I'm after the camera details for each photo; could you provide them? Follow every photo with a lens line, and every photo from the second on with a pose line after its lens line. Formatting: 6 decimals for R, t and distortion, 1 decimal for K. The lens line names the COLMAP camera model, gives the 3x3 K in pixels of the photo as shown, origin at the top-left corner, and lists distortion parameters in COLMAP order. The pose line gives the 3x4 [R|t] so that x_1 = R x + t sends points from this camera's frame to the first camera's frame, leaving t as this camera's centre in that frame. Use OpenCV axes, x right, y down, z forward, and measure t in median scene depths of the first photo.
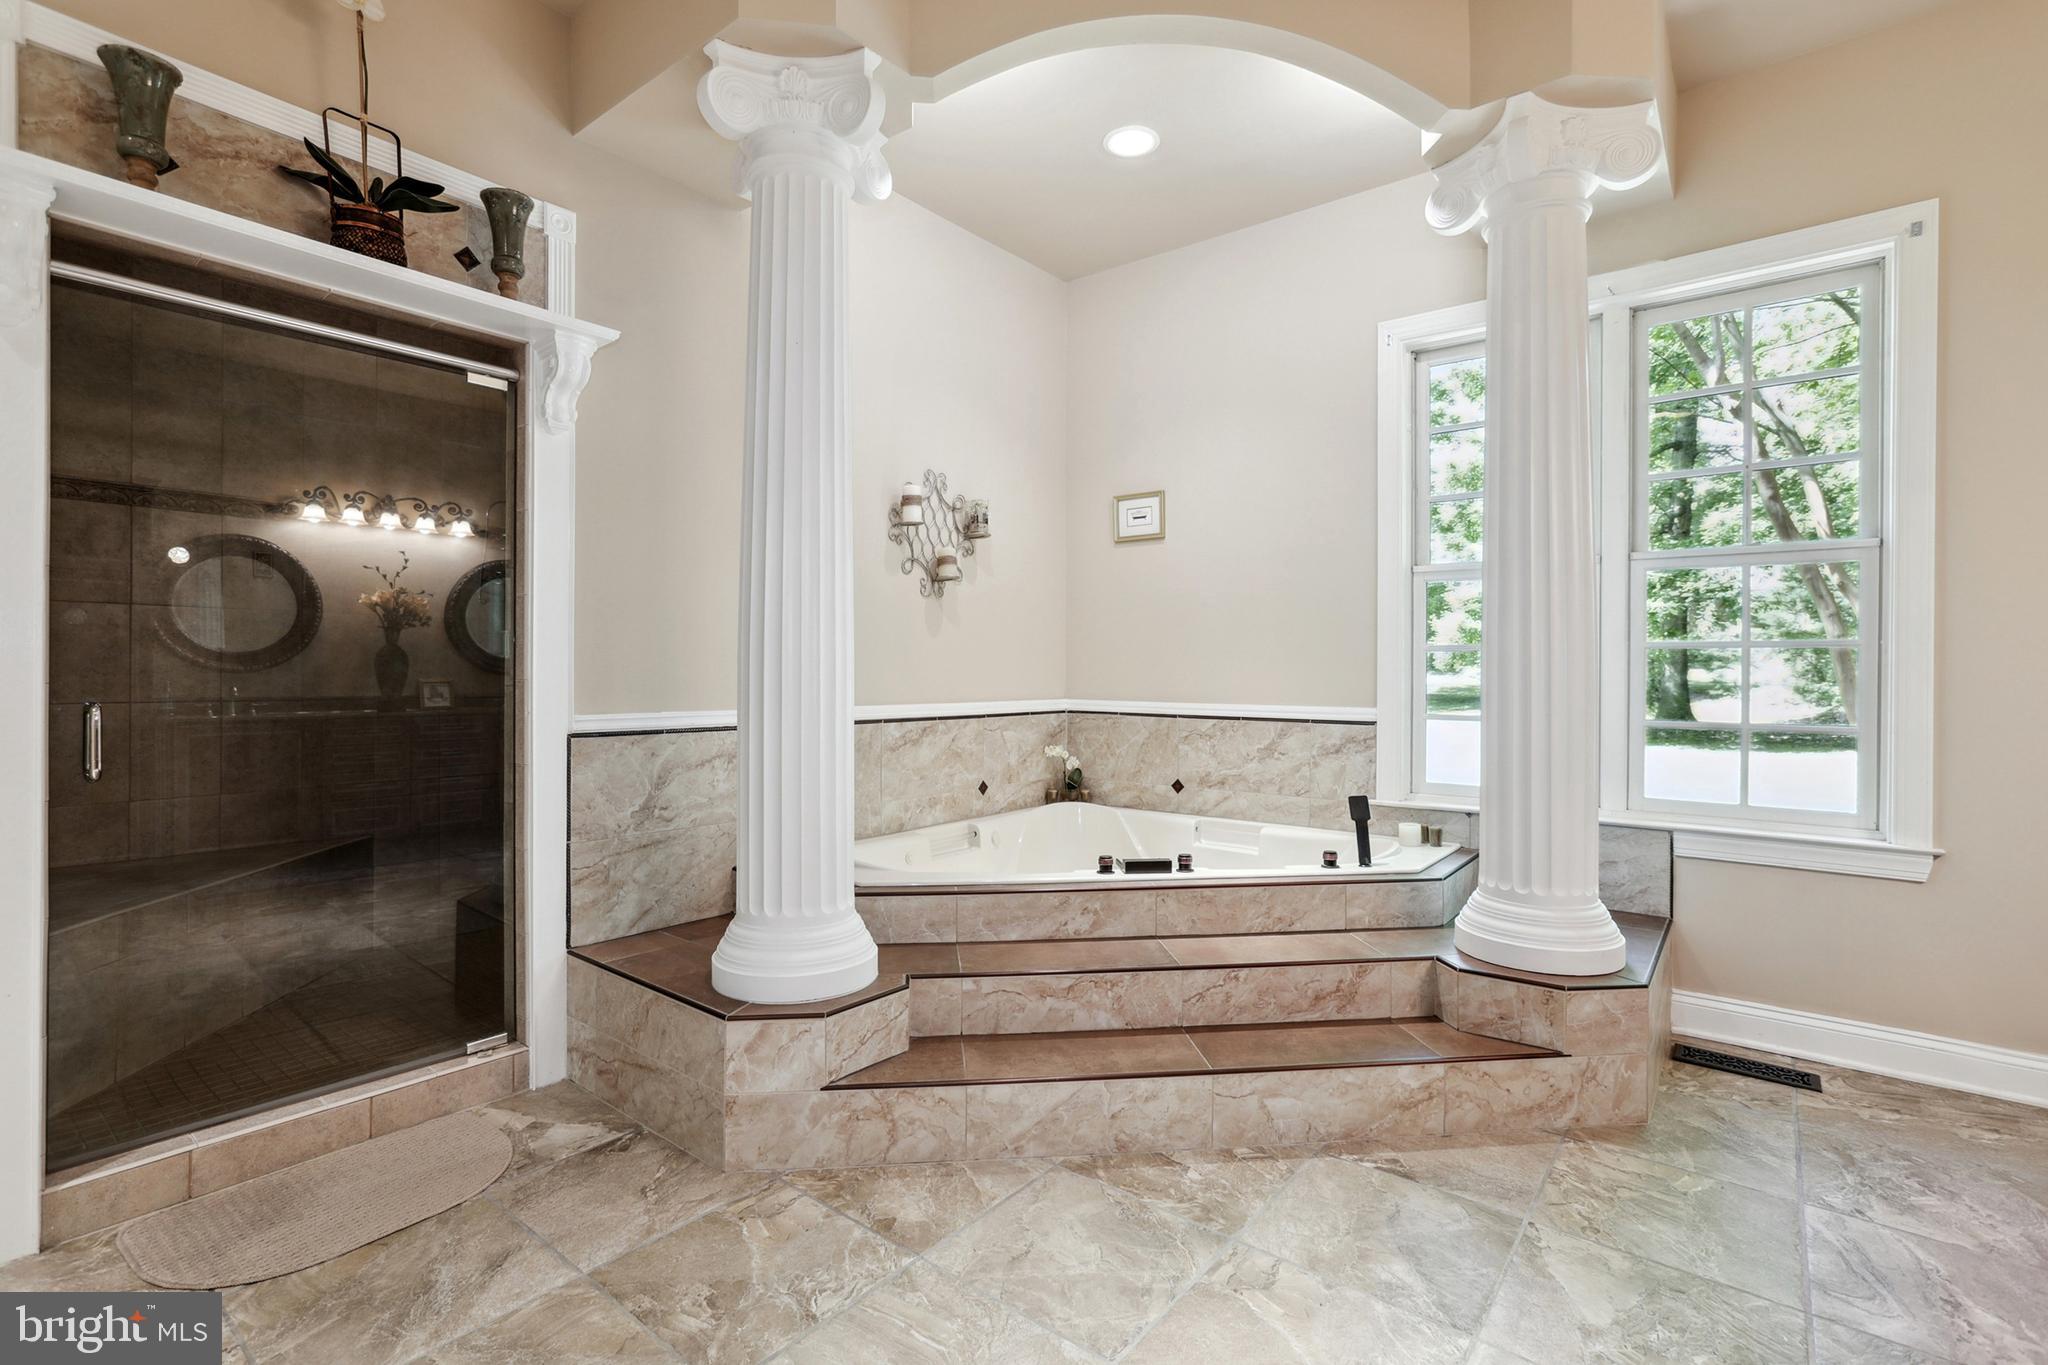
lens RADIAL K [[938.0, 0, 1031.5], [0, 938.0, 672.7], [0, 0, 1]] dist [-0.020552, 0.016872]
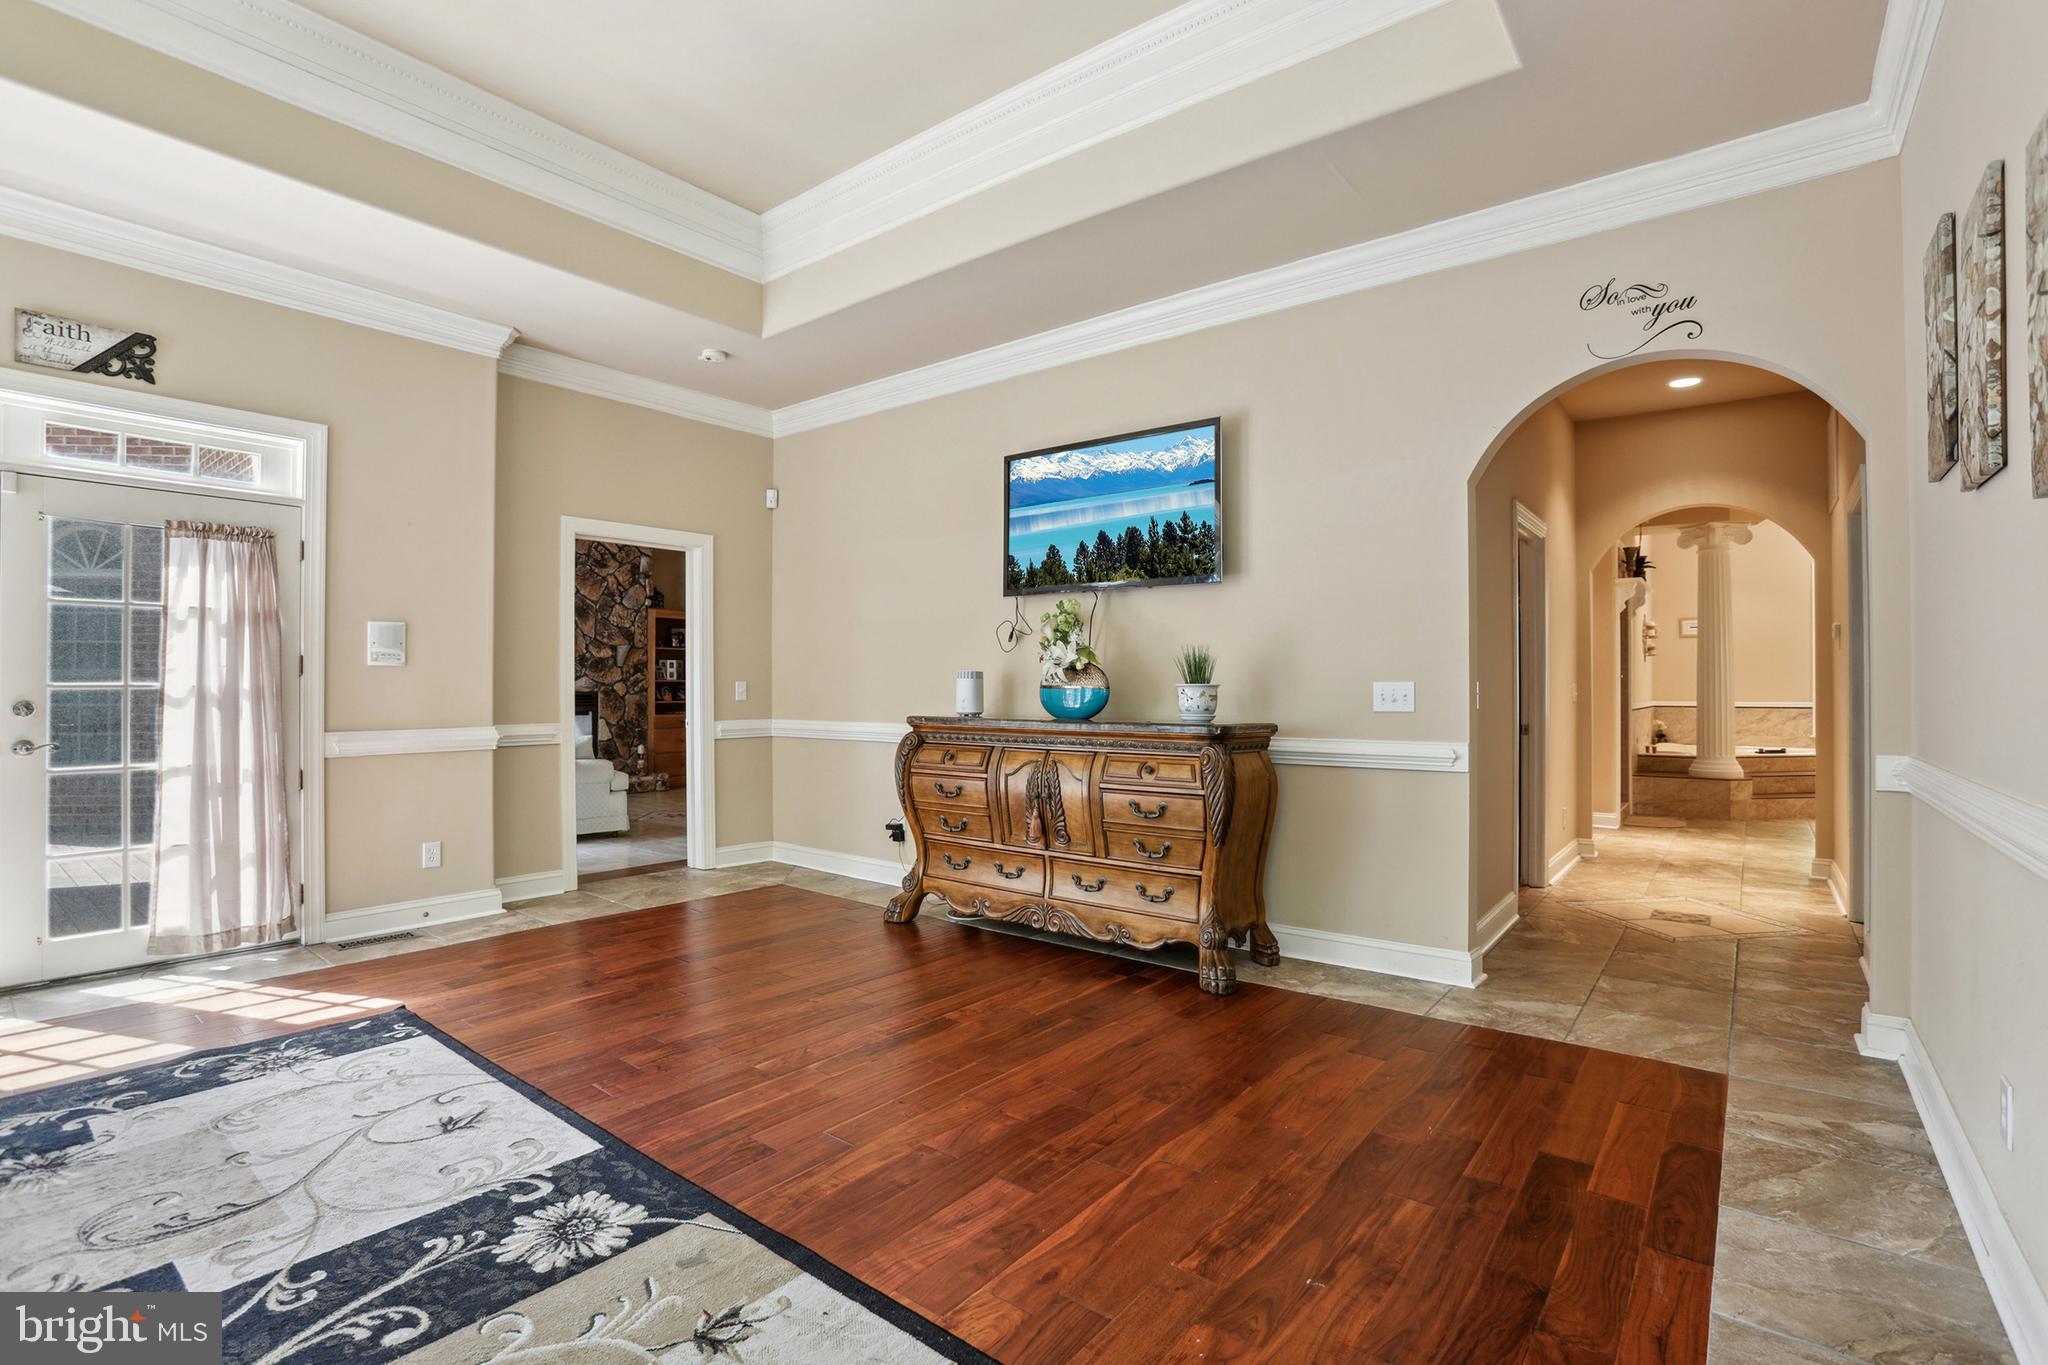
lens RADIAL K [[938.0, 0, 1031.5], [0, 938.0, 672.7], [0, 0, 1]] dist [-0.020552, 0.016872]
pose [[0.999941, 0.001345, 0.010787, -1.811051], [-0.001215, 0.999926, -0.012113, -0.012044], [-0.010802, 0.012099, 0.999868, -1.573941]]
